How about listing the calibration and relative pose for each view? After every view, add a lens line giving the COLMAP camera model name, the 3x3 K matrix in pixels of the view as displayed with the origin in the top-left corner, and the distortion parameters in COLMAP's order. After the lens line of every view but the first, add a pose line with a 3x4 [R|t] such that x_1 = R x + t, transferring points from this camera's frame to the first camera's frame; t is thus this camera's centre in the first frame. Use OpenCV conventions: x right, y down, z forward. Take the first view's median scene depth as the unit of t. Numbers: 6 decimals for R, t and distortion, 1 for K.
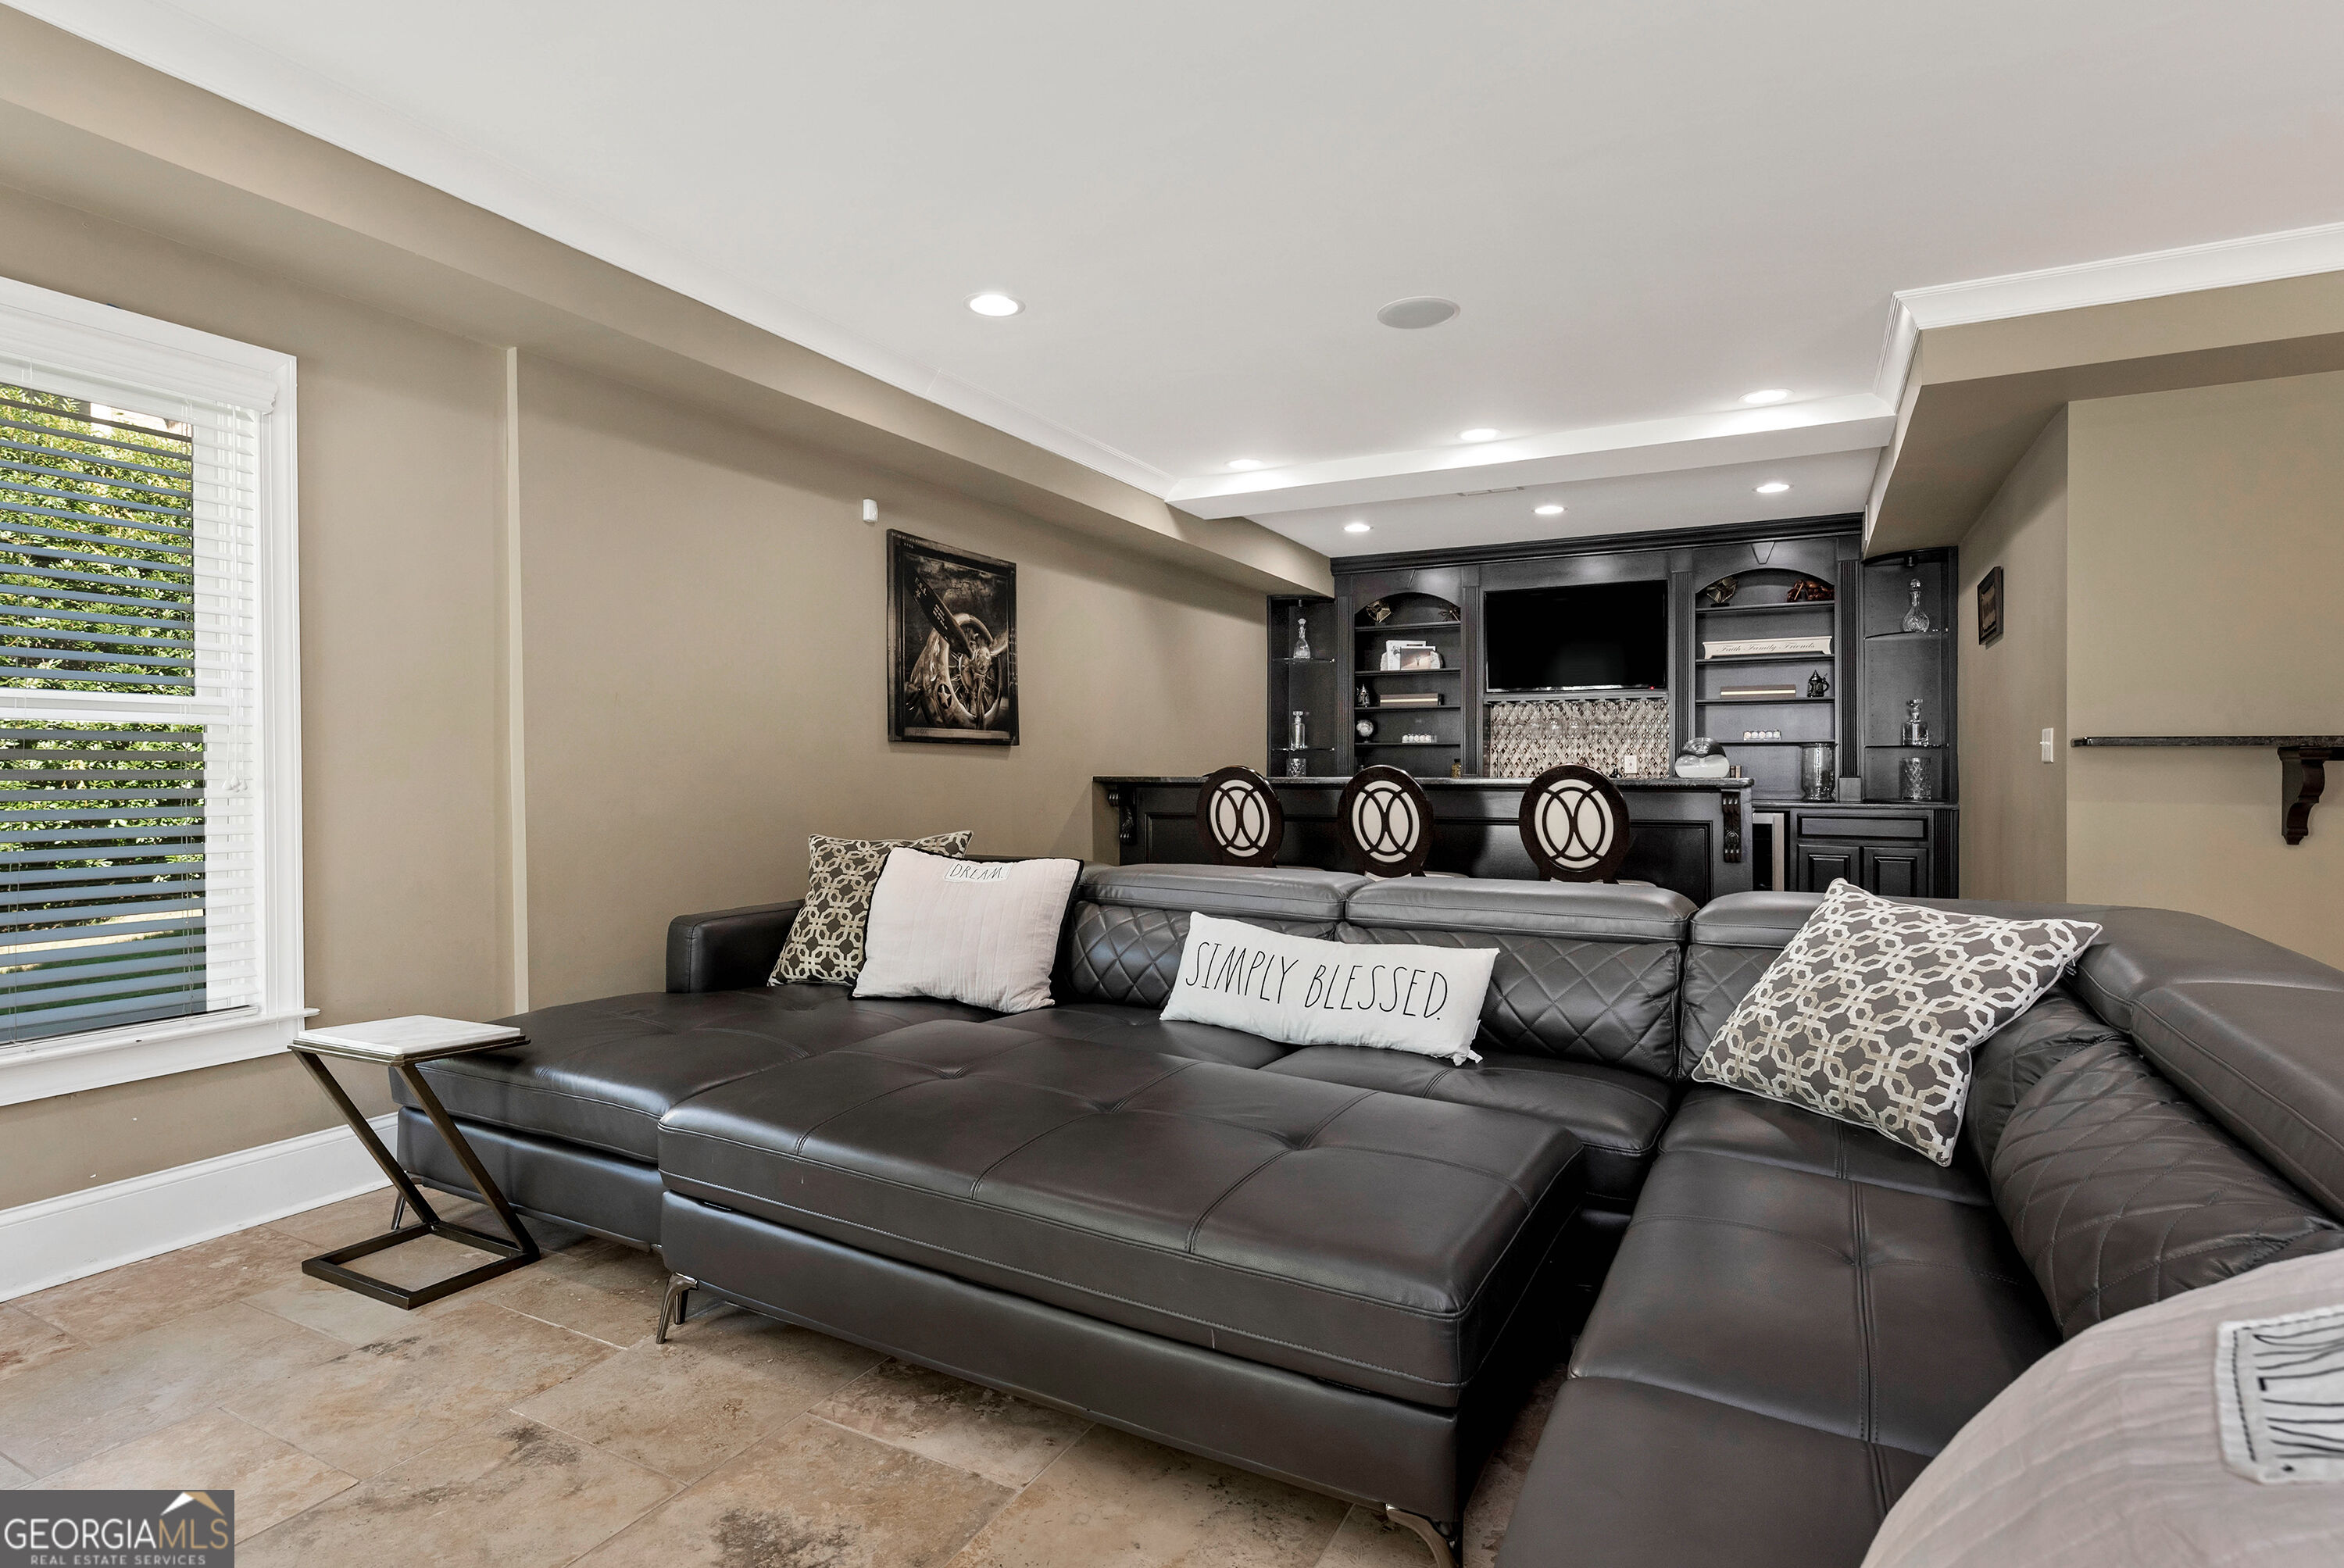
lens RADIAL K [[1156.0, 0, 1174.4], [0, 1156.0, 774.1], [0, 0, 1]] dist [-0.001671, -0.001521]
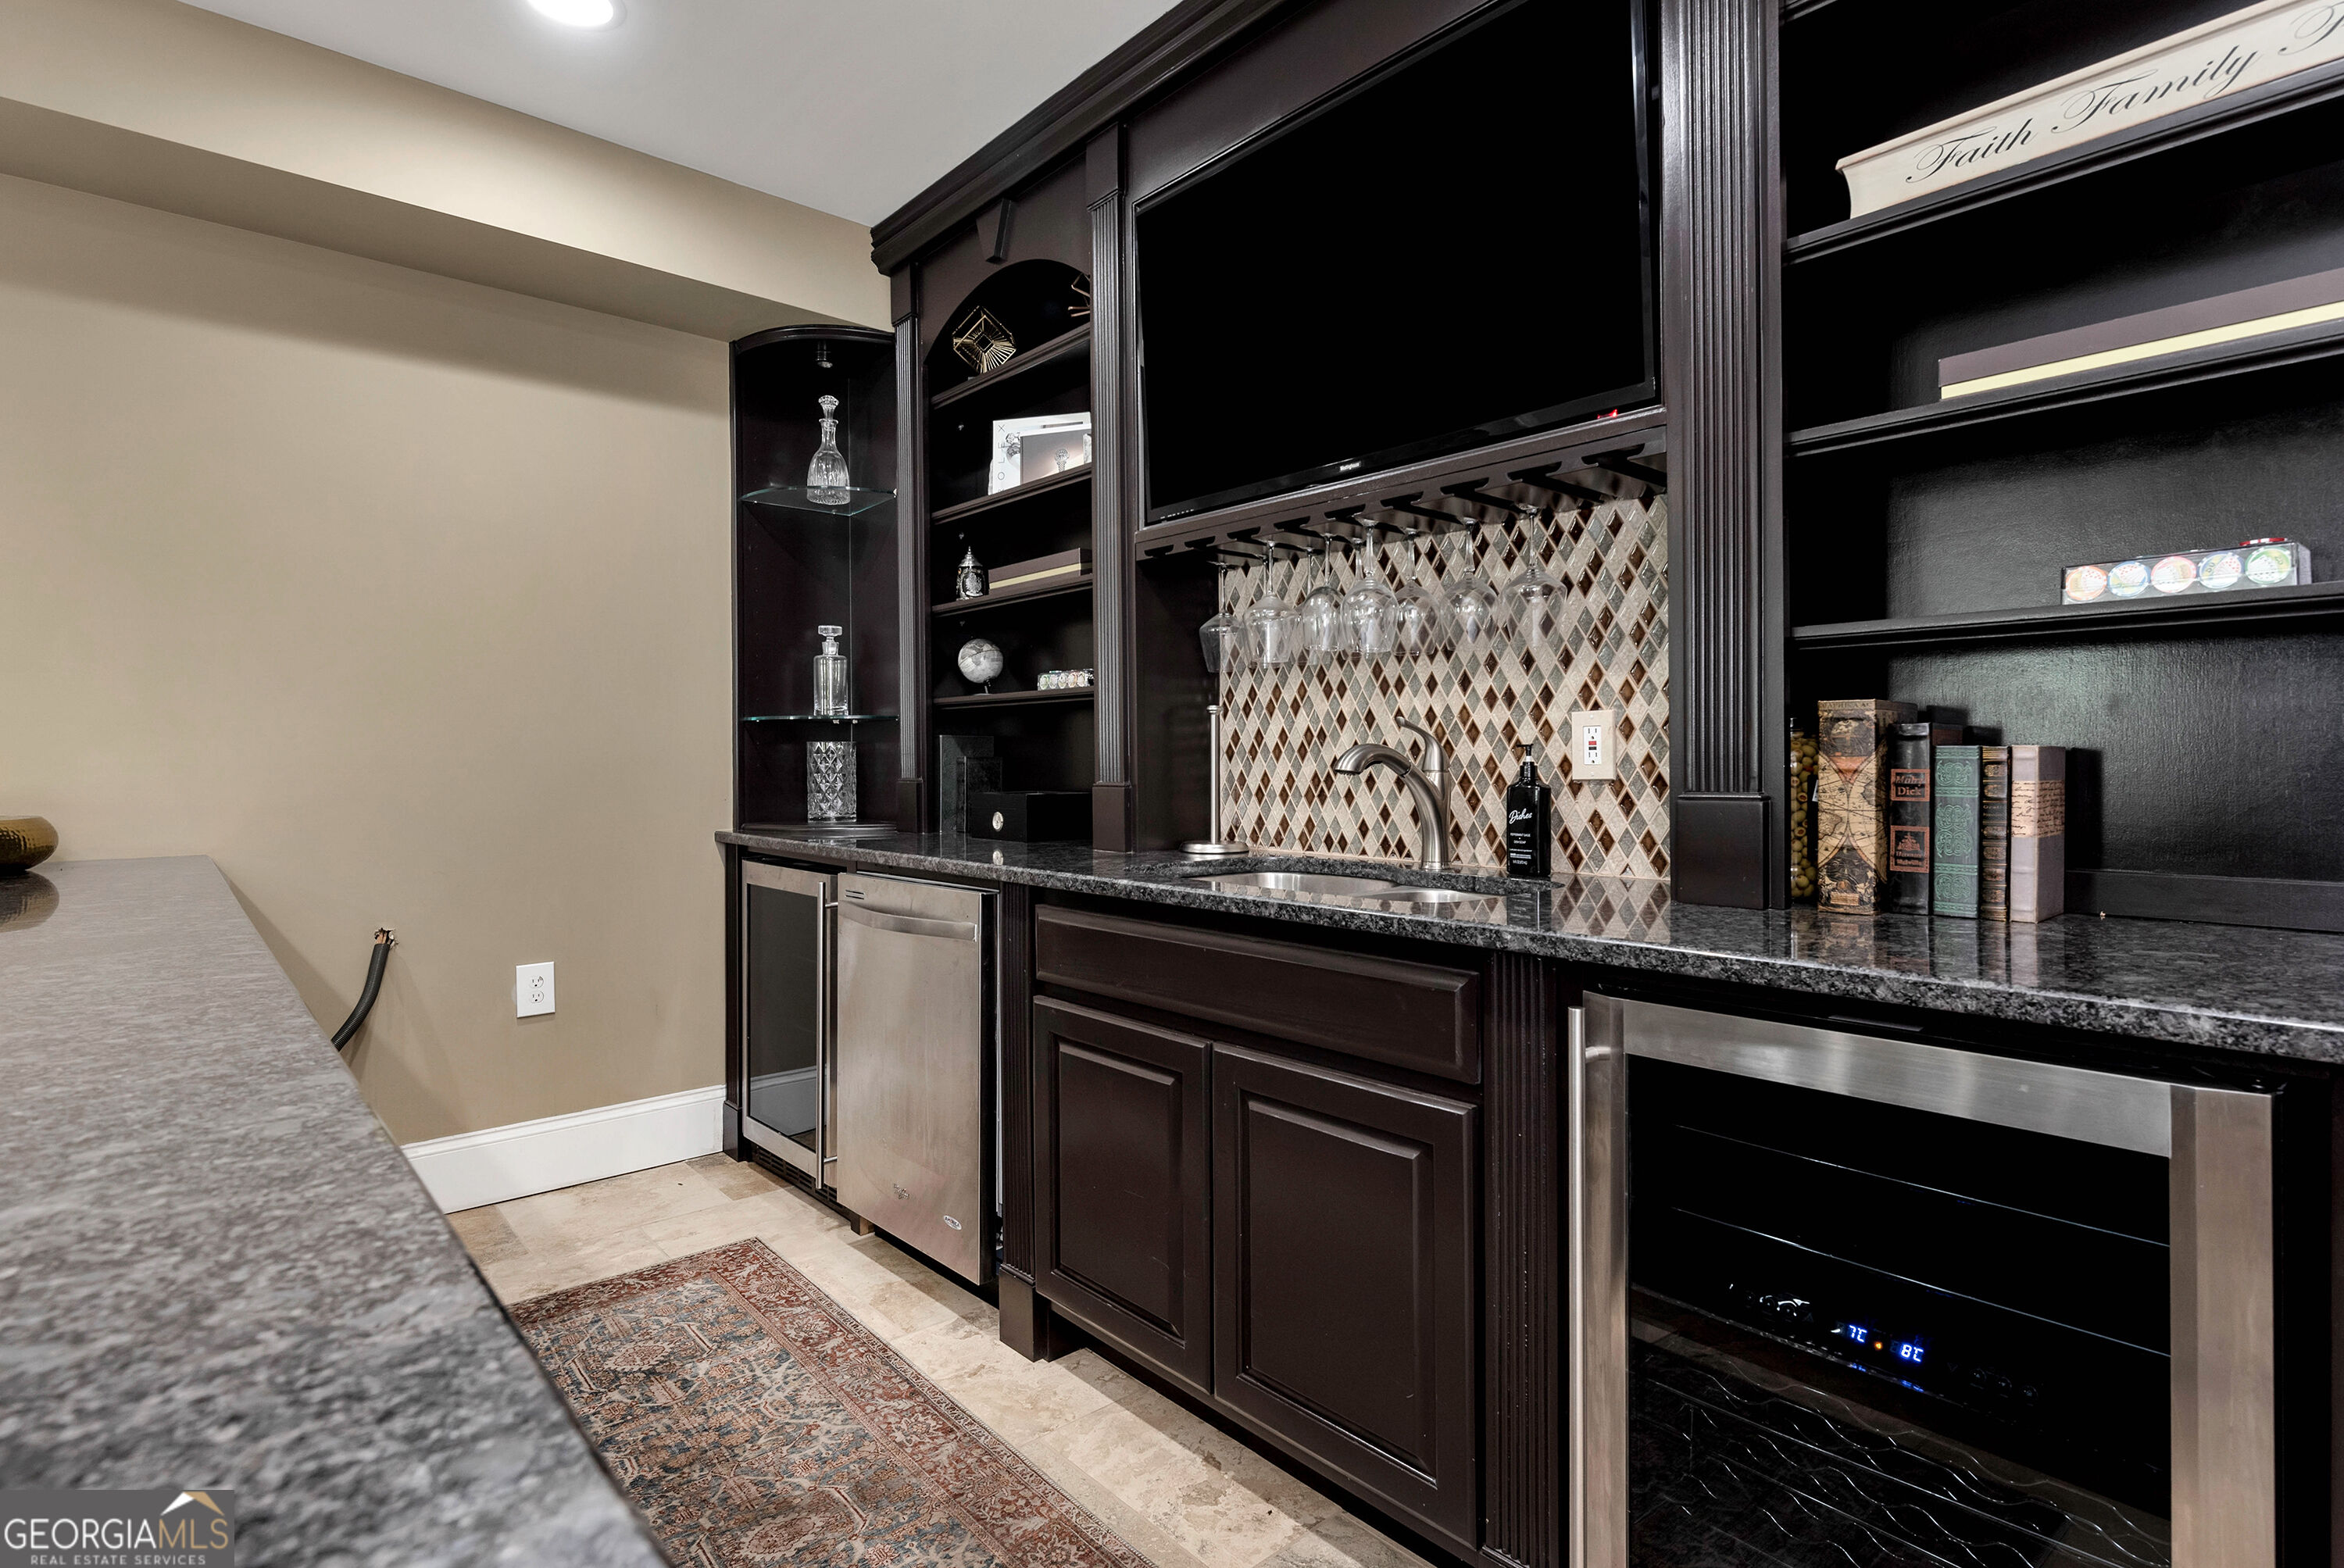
lens RADIAL K [[1156.0, 0, 1164.6], [0, 1156.0, 766.2], [0, 0, 1]] dist [-0.001671, -0.001521]
pose [[0.933763, -0.003856, -0.357871, 0.402548], [0.003328, 0.999992, -0.002093, -0.003738], [0.357876, 0.000763, 0.933769, 0.733867]]
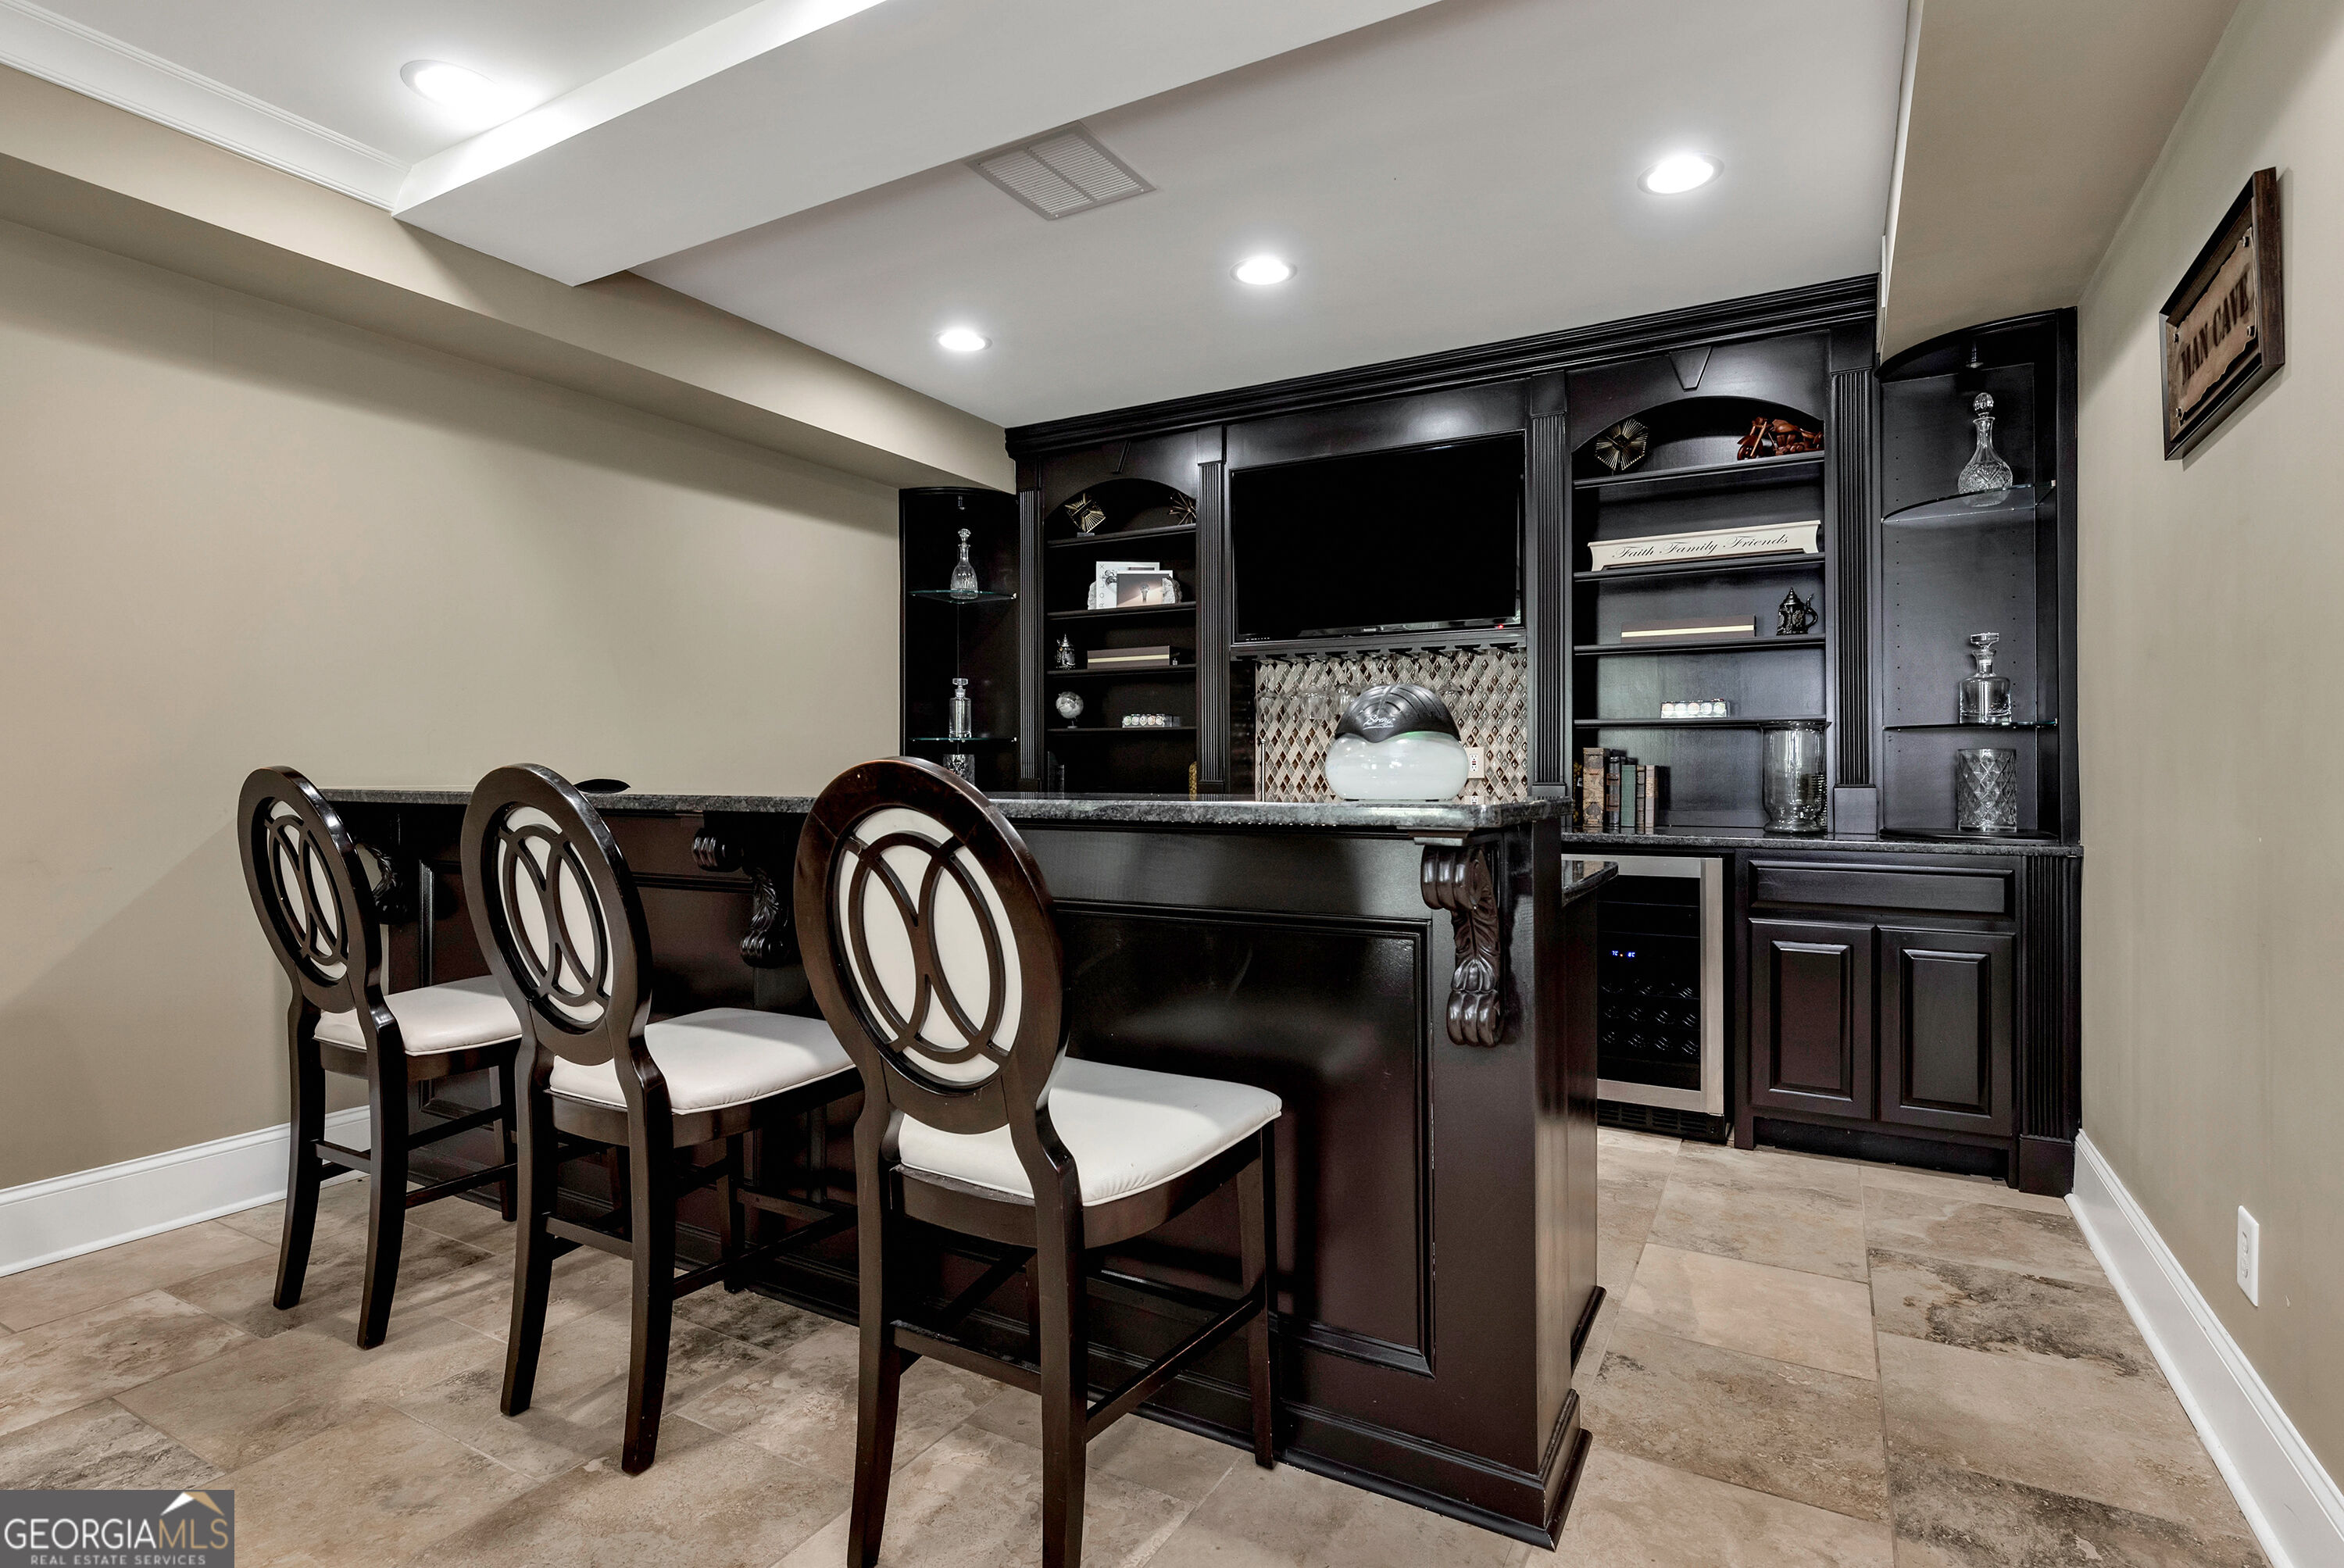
lens RADIAL K [[1156.0, 0, 1164.5], [0, 1156.0, 770.6], [0, 0, 1]] dist [-0.001671, -0.001521]
pose [[0.999646, -0.000513, -0.026587, 0.258590], [0.000405, 0.999992, -0.004043, -0.002398], [0.026589, 0.004031, 0.999638, 0.423817]]
